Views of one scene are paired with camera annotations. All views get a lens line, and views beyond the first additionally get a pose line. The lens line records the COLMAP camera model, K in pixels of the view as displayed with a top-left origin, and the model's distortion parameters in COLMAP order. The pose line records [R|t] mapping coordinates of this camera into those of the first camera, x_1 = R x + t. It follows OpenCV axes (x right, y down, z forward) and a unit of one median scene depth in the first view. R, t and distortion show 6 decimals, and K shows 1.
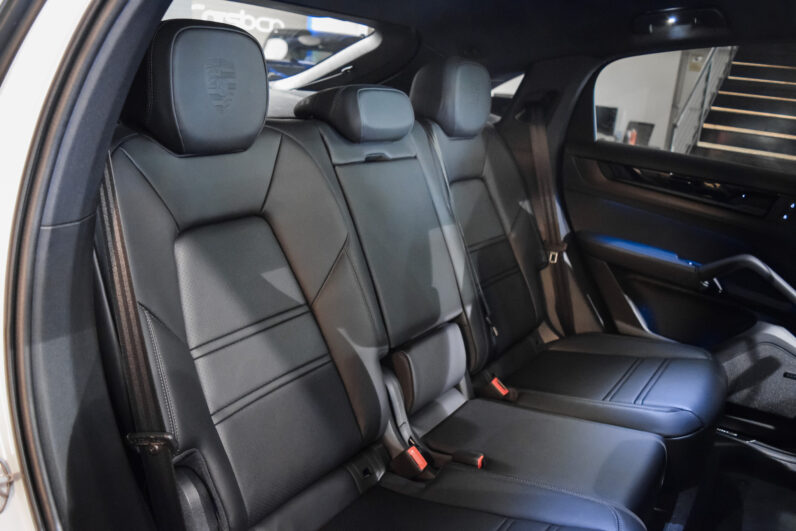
lens RADIAL K [[616.2, 0, 397.3], [0, 616.2, 265.3], [0, 0, 1]] dist [-0.103480, 0.022007]
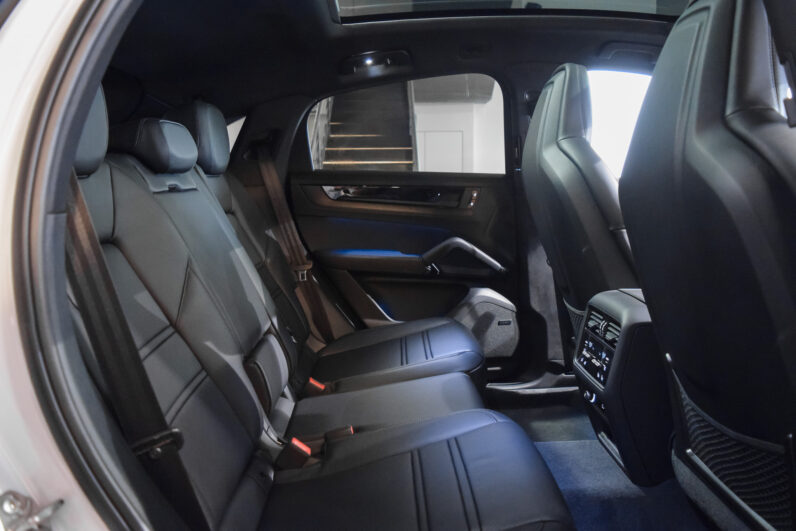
lens RADIAL K [[616.2, 0, 405.5], [0, 616.2, 265.5], [0, 0, 1]] dist [-0.103480, 0.022007]
pose [[0.799690, -0.177152, 0.573684, -0.273532], [0.245894, 0.968309, -0.043754, 0.074708], [-0.547752, 0.176055, 0.817907, -0.017380]]
